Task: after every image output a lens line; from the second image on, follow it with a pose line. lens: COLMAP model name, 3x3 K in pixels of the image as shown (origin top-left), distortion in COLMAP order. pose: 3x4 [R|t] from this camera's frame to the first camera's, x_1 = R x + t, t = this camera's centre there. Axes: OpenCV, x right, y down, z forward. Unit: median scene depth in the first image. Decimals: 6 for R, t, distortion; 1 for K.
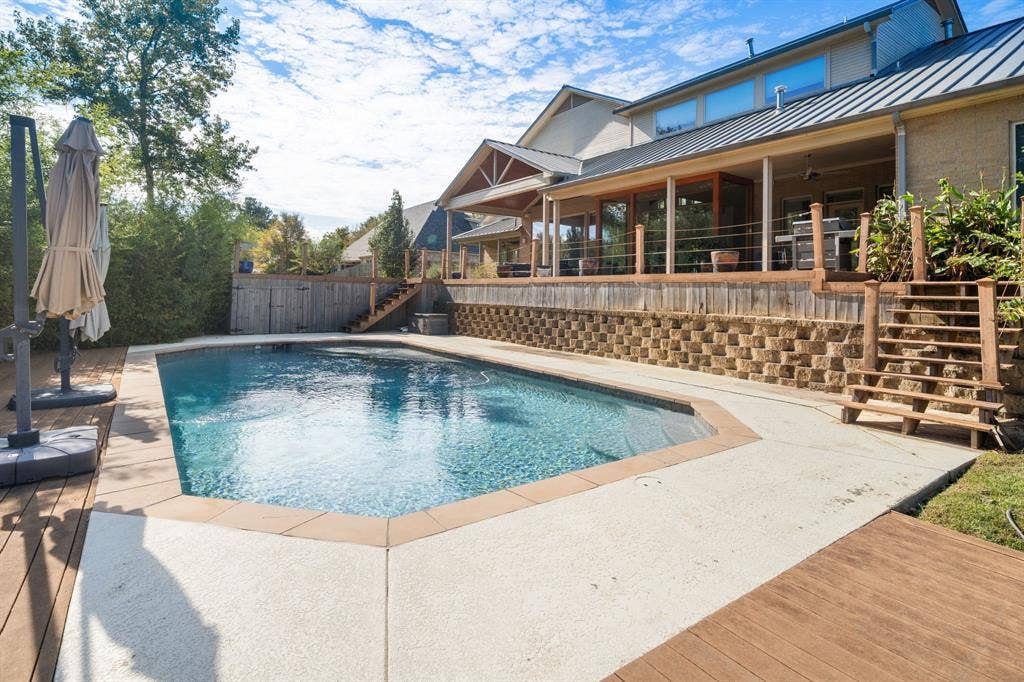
lens RADIAL K [[517.5, 0, 505.7], [0, 517.5, 282.2], [0, 0, 1]] dist [-0.001876, -0.000141]
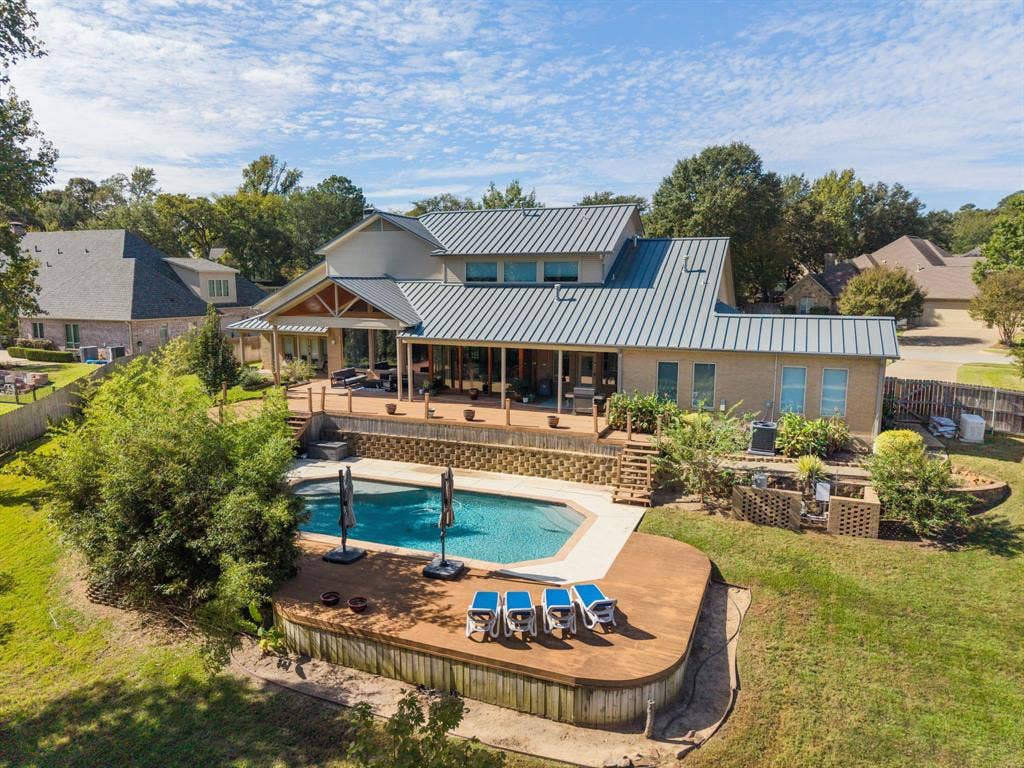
lens RADIAL K [[714.9, 0, 515.5], [0, 714.9, 383.3], [0, 0, 1]] dist [0.017787, -0.008369]
pose [[0.838928, -0.102645, 0.534476, -1.057527], [0.000589, 0.982224, 0.187710, -0.637830], [-0.544243, -0.157160, 0.824076, -1.082101]]
